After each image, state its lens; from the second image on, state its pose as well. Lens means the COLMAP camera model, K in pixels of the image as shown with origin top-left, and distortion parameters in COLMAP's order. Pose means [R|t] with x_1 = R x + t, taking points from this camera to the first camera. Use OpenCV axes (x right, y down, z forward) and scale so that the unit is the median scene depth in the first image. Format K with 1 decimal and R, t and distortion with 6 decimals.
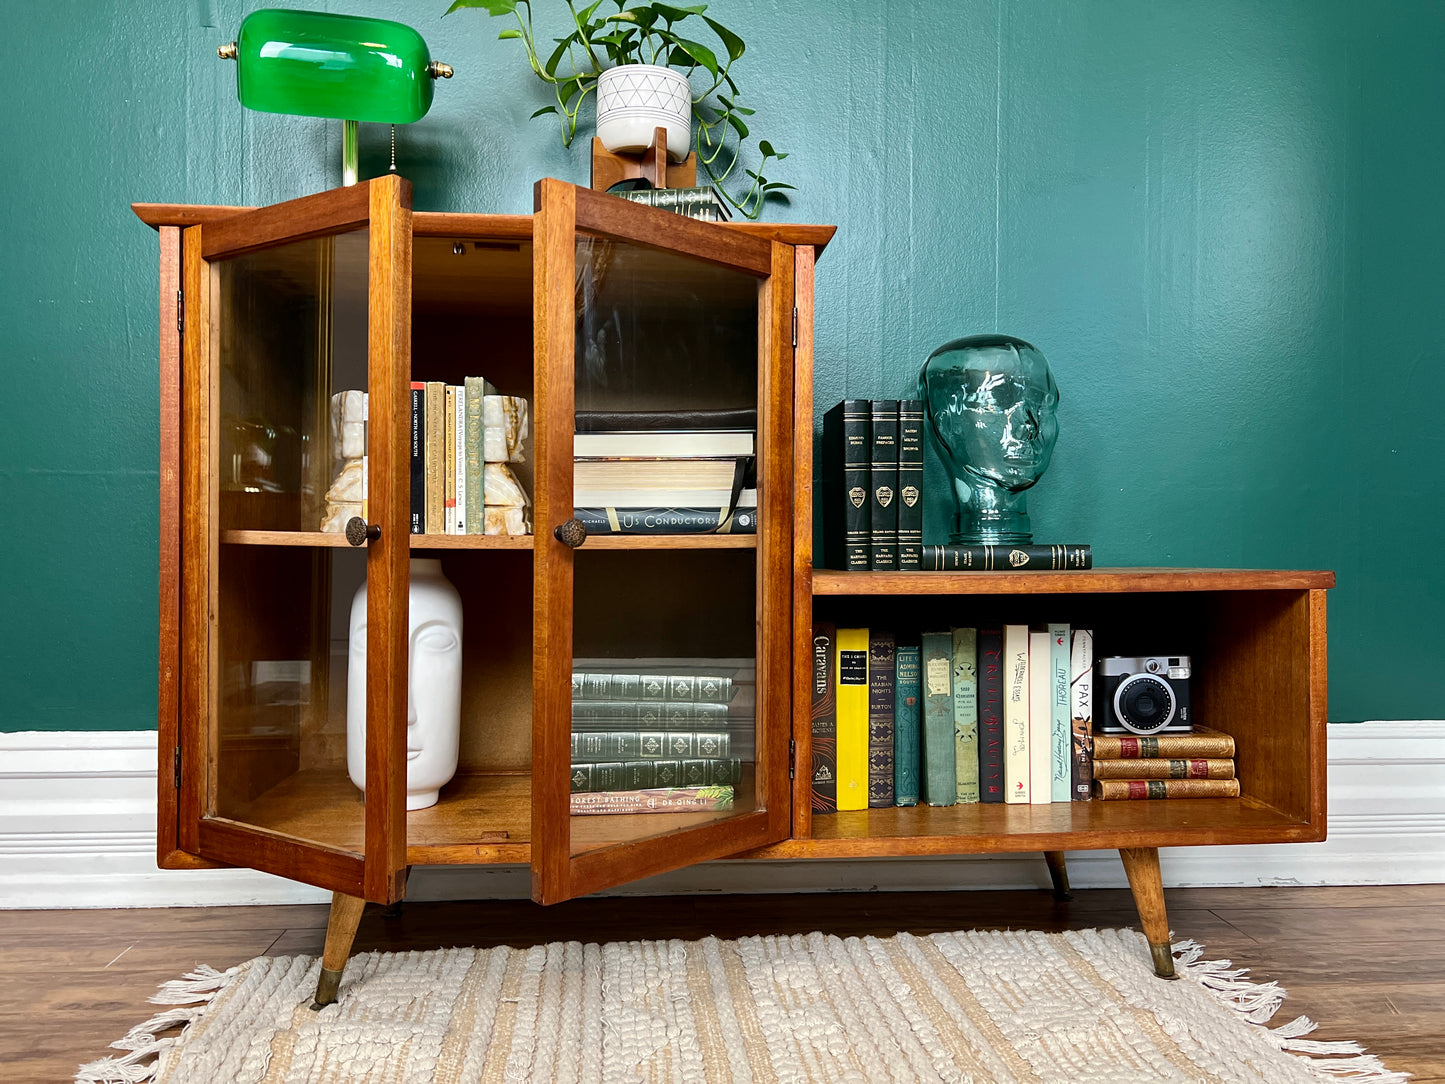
lens RADIAL K [[1103.5, 0, 722.9], [0, 1103.5, 542.2], [0, 0, 1]] dist [0.042214, -0.045645]
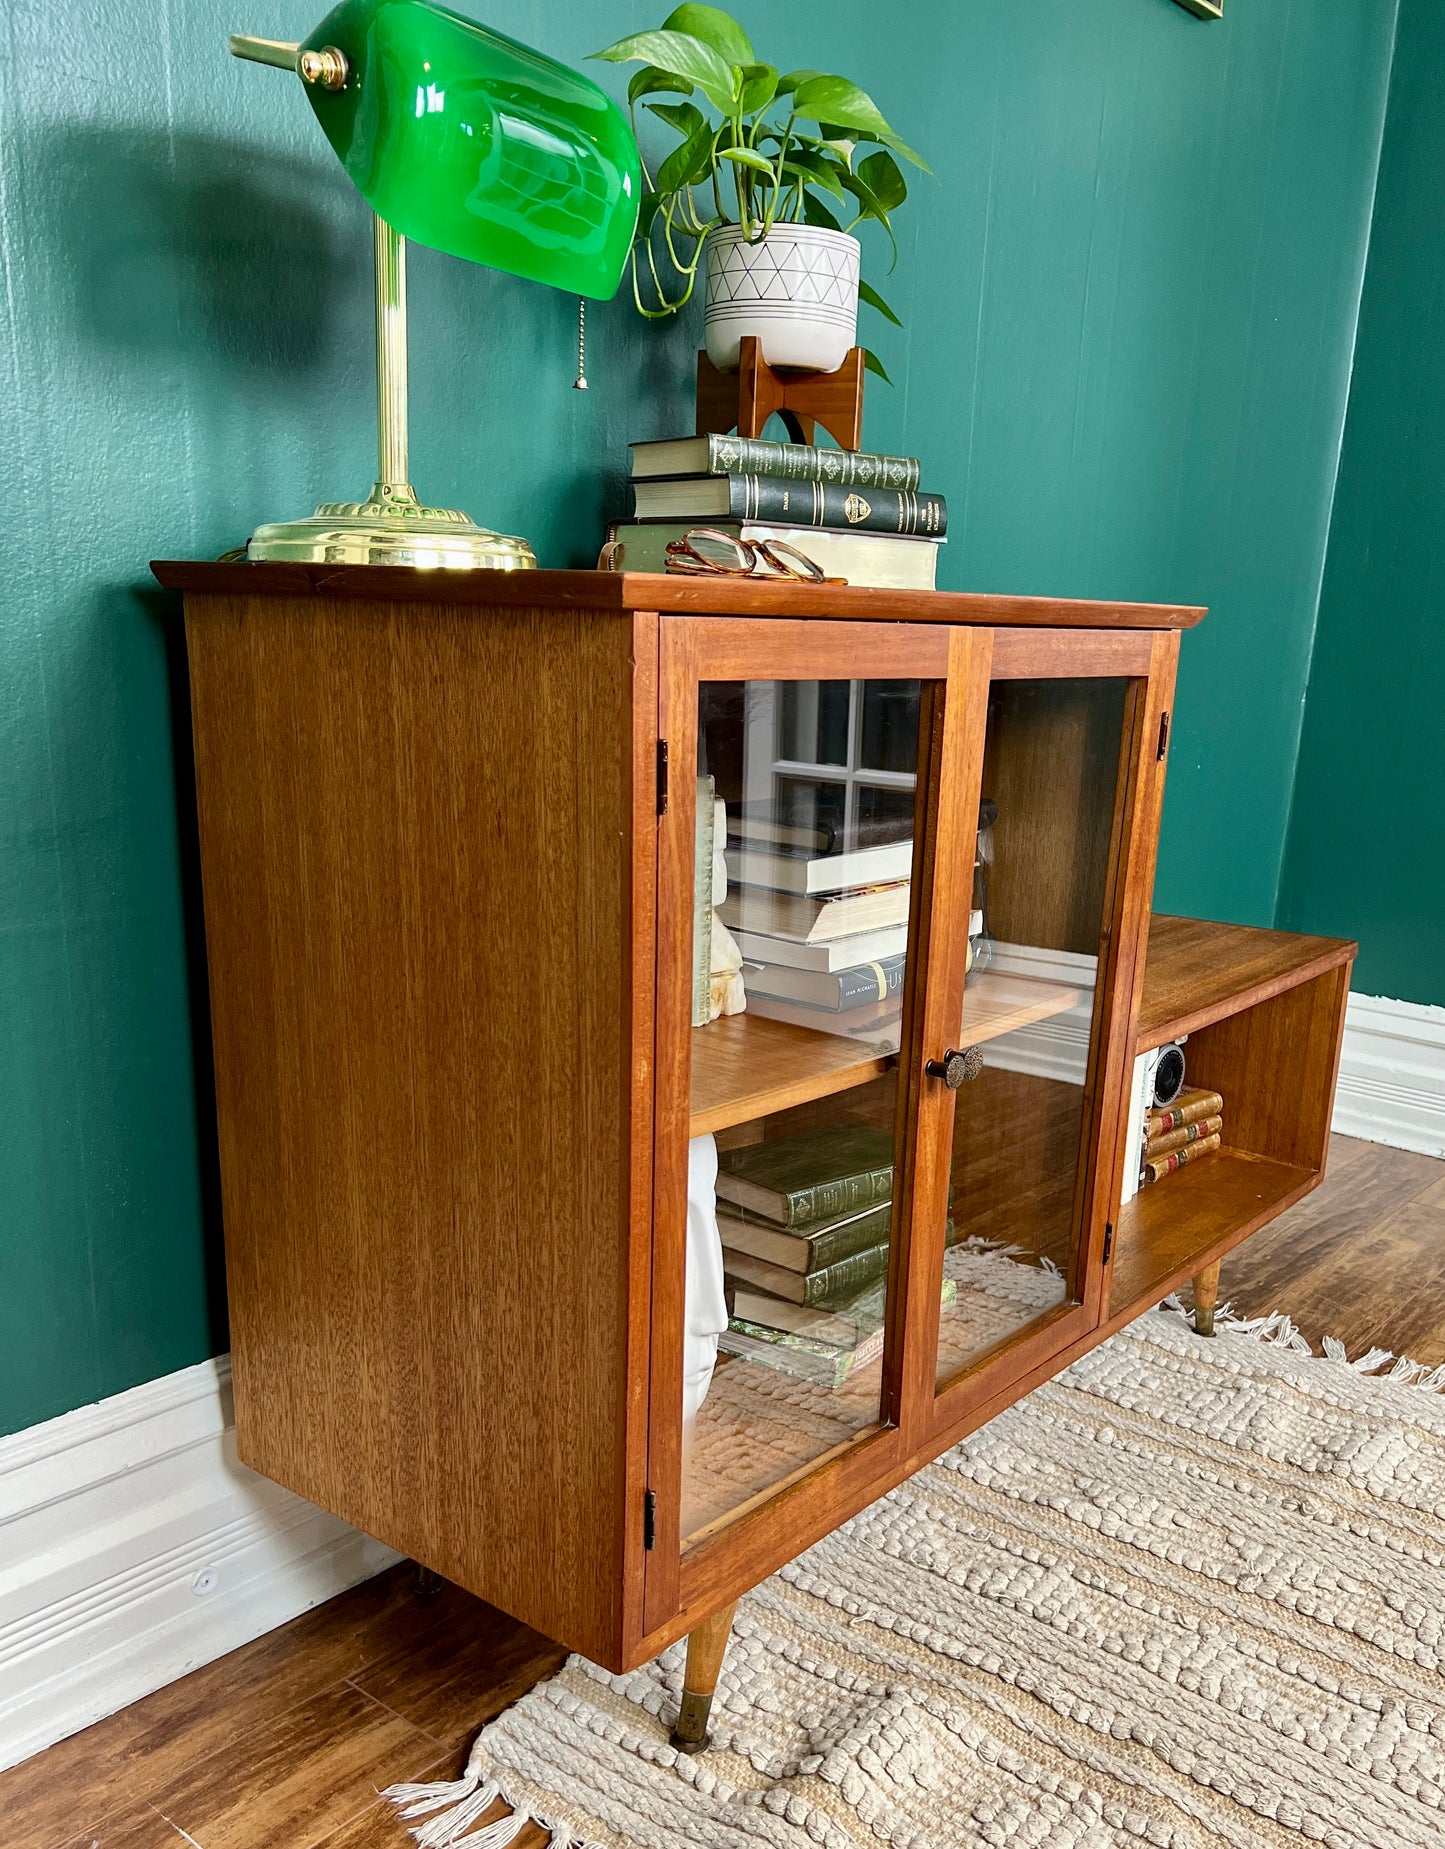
lens RADIAL K [[1627.7, 0, 797.1], [0, 1627.7, 1079.1], [0, 0, 1]] dist [0.052301, -0.057865]
pose [[0.668941, -0.185965, 0.719677, -0.876951], [-0.041695, 0.957287, 0.286119, -0.249618], [-0.742145, -0.221403, 0.632614, 0.350712]]
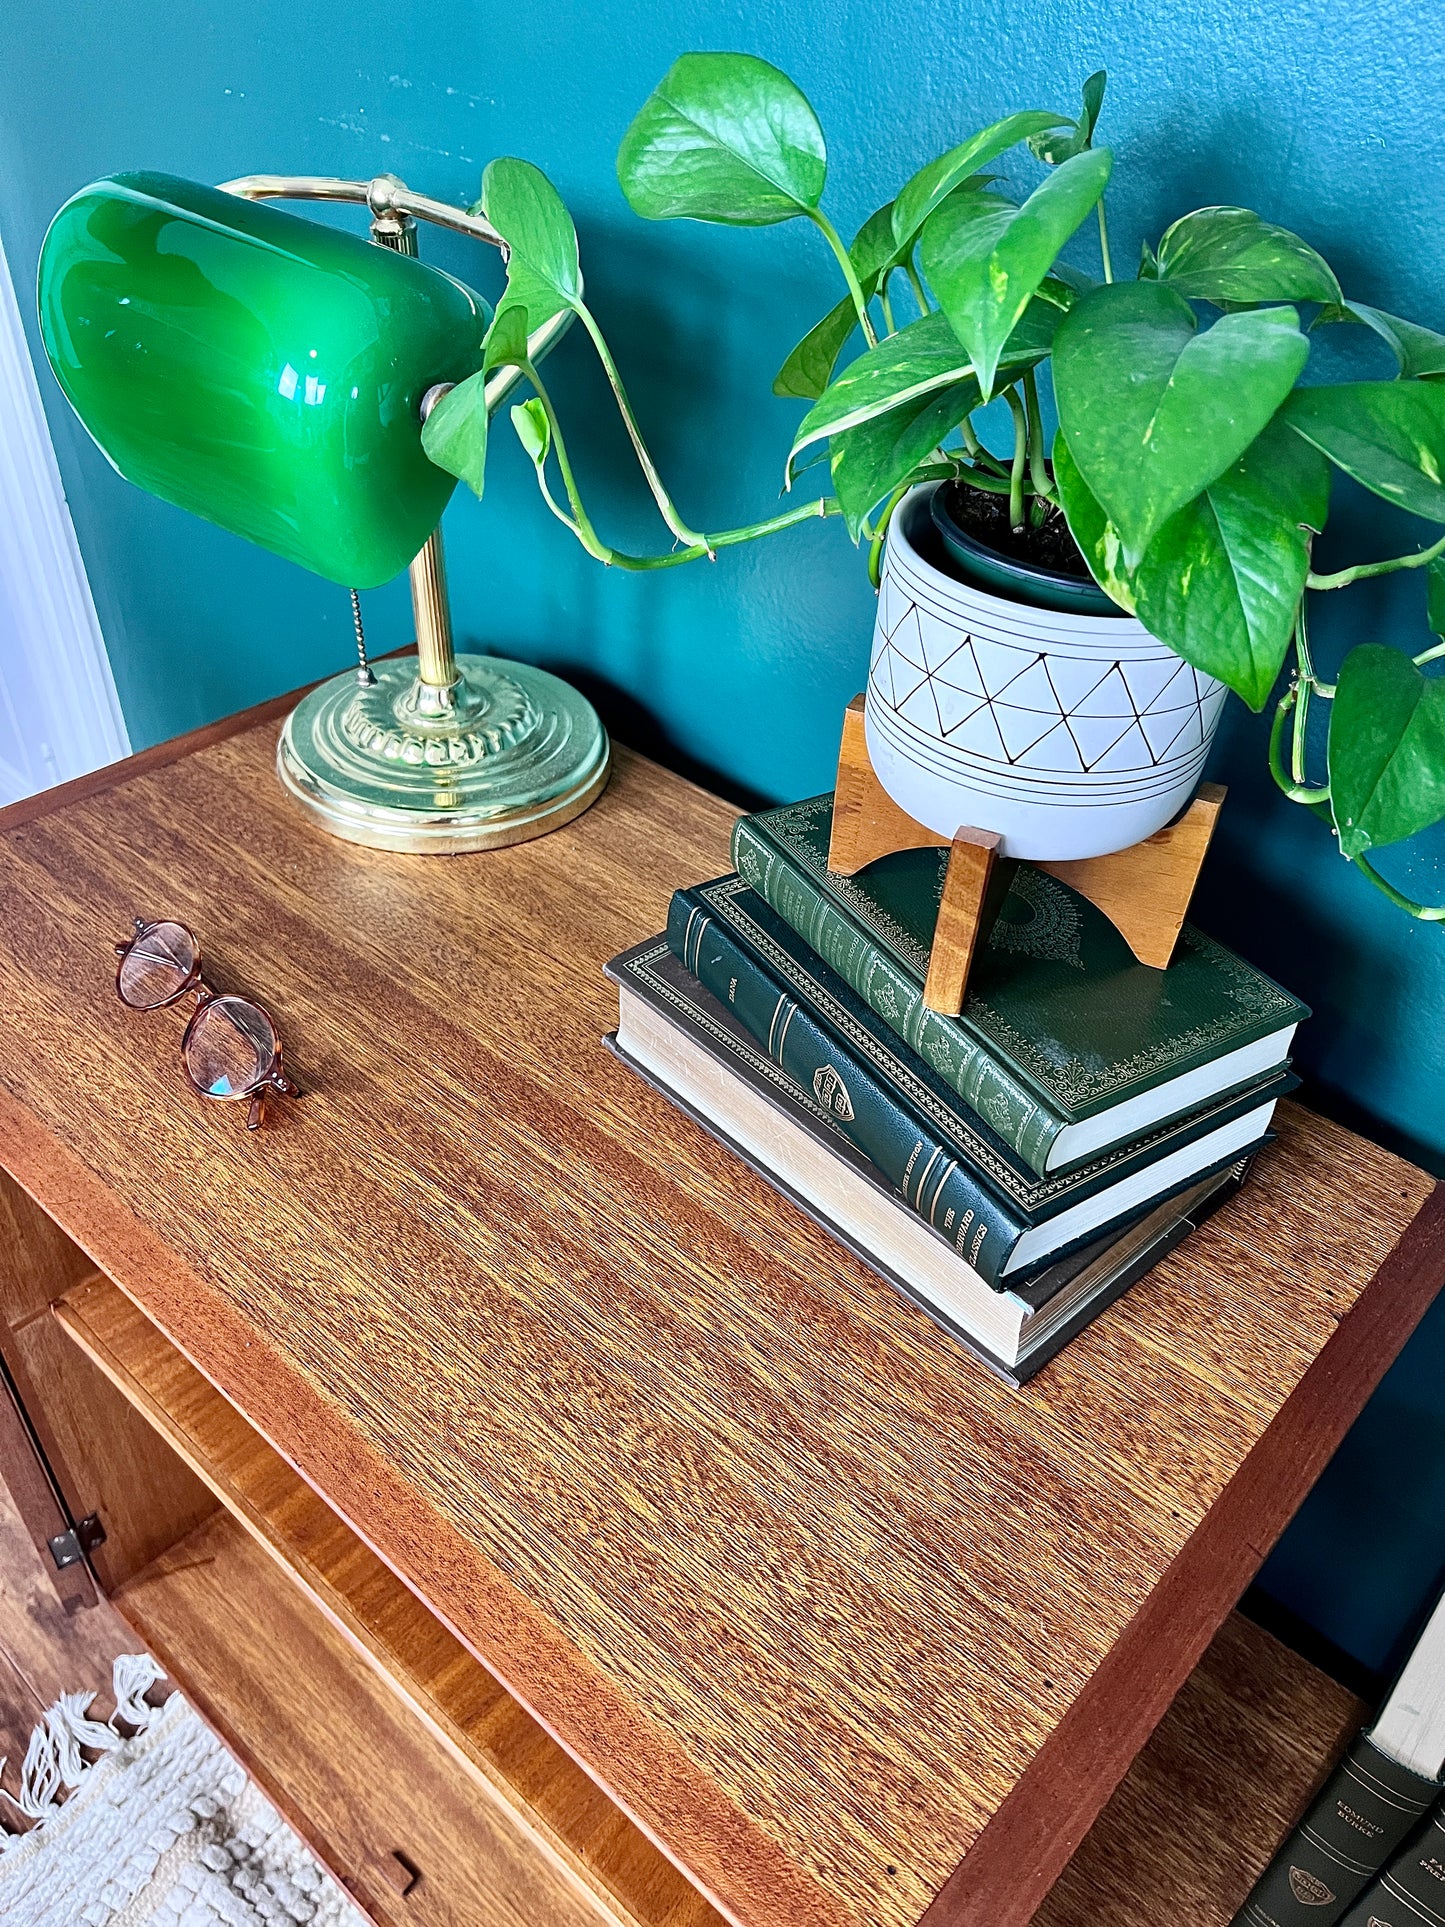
lens RADIAL K [[1471.6, 0, 715.1], [0, 1471.6, 970.5], [0, 0, 1]] dist [0.042214, -0.045645]
pose [[0.684641, 0.485578, -0.543581, 0.115022], [-0.037821, 0.768438, 0.638806, -0.600318], [0.727898, -0.416794, 0.544469, 0.780097]]
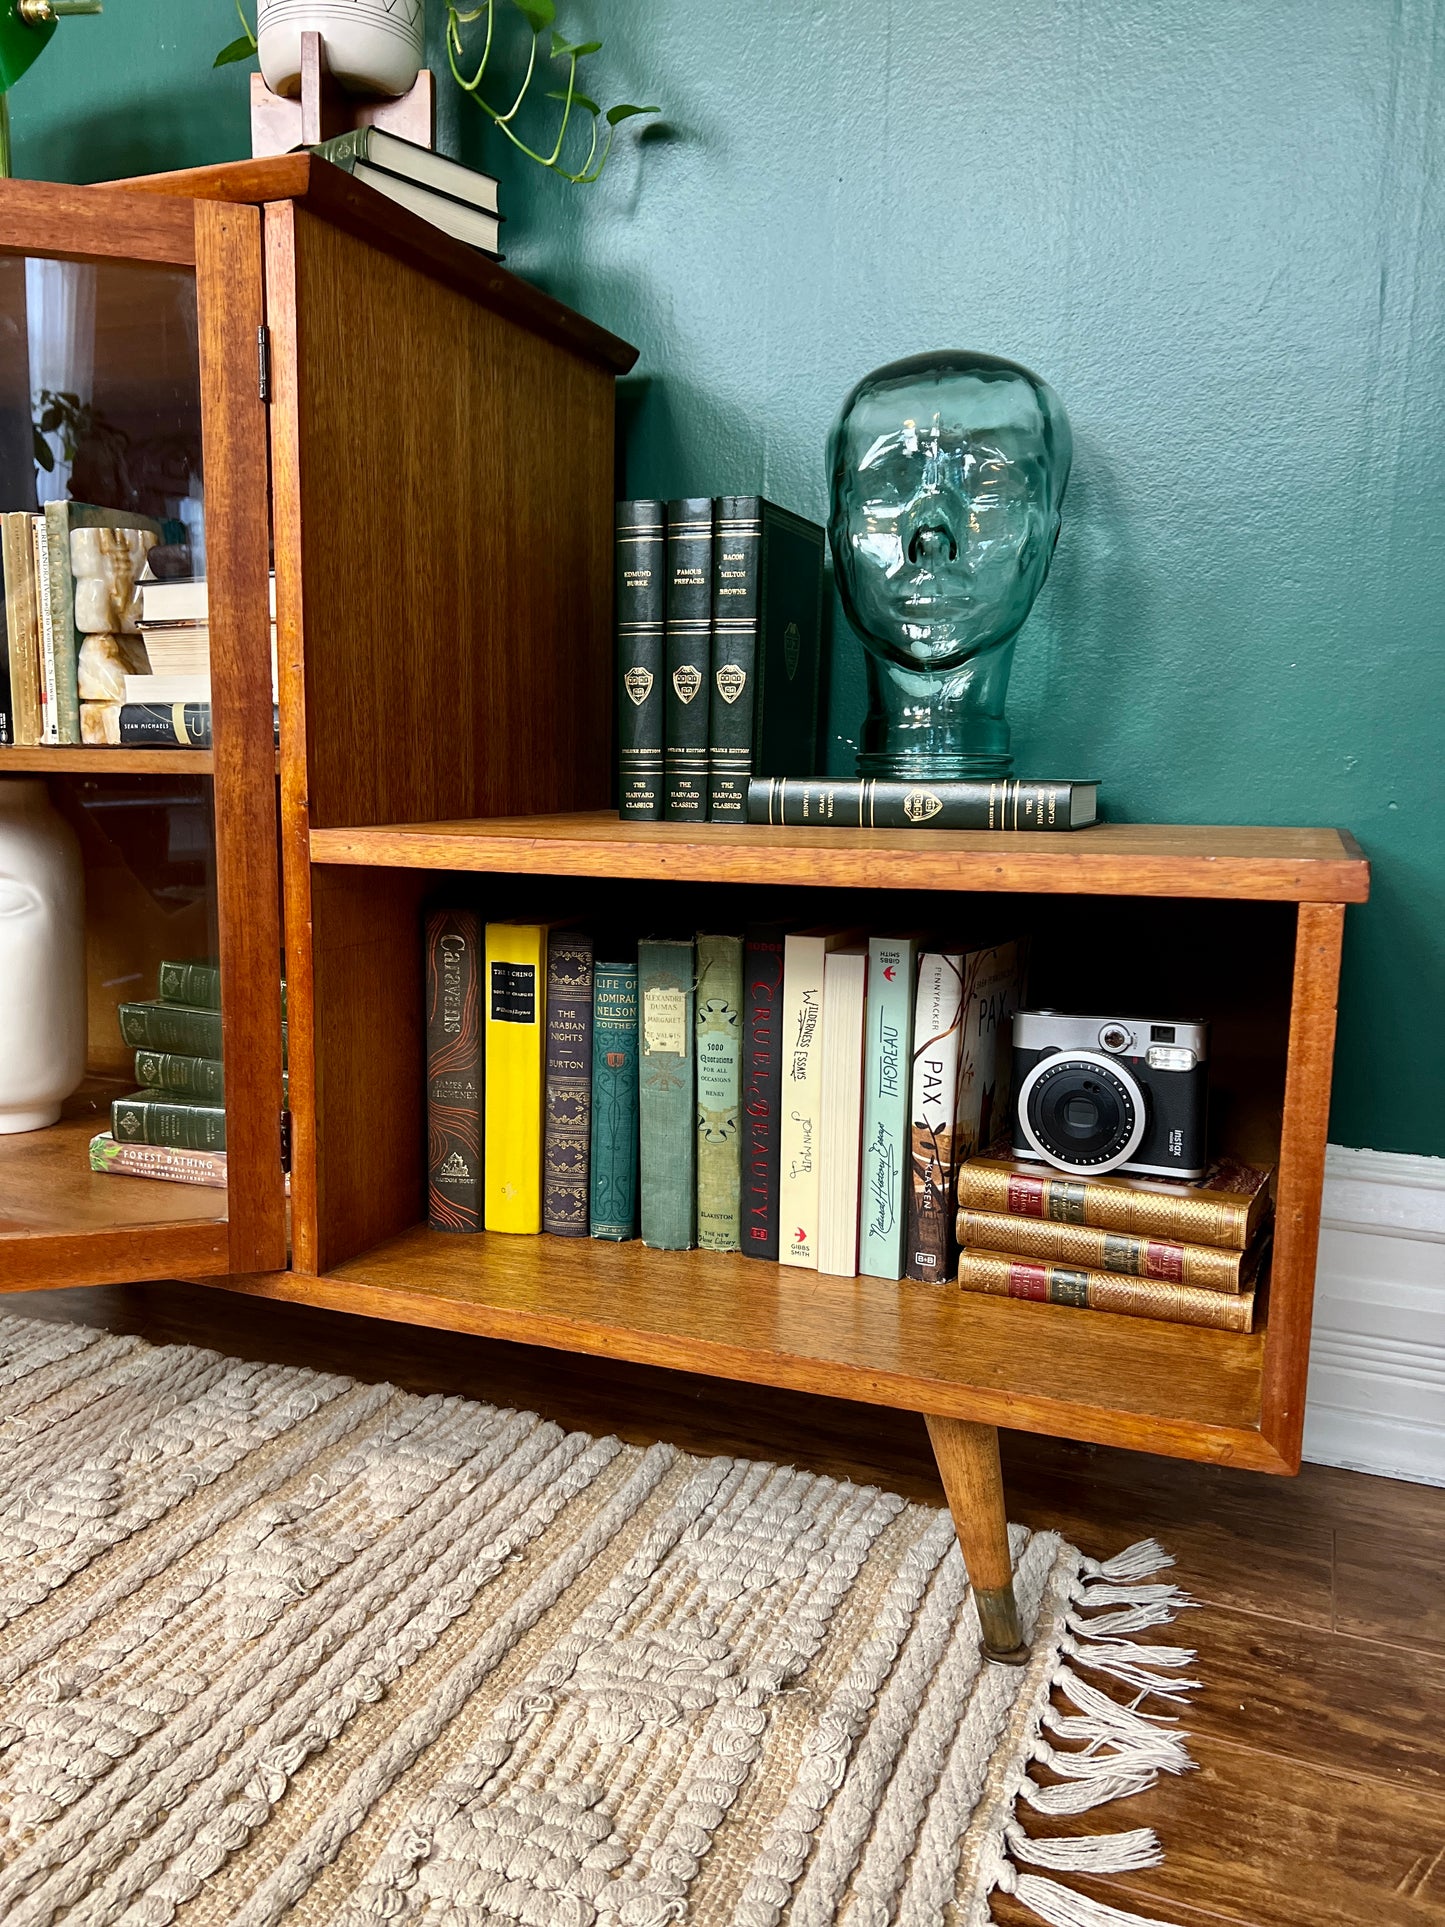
lens RADIAL K [[1471.6, 0, 709.5], [0, 1471.6, 968.0], [0, 0, 1]] dist [0.042214, -0.045645]
pose [[0.889773, 0.078242, -0.449647, 0.533443], [-0.013327, 0.989230, 0.145762, -0.009733], [0.456209, -0.123703, 0.881233, 0.371609]]
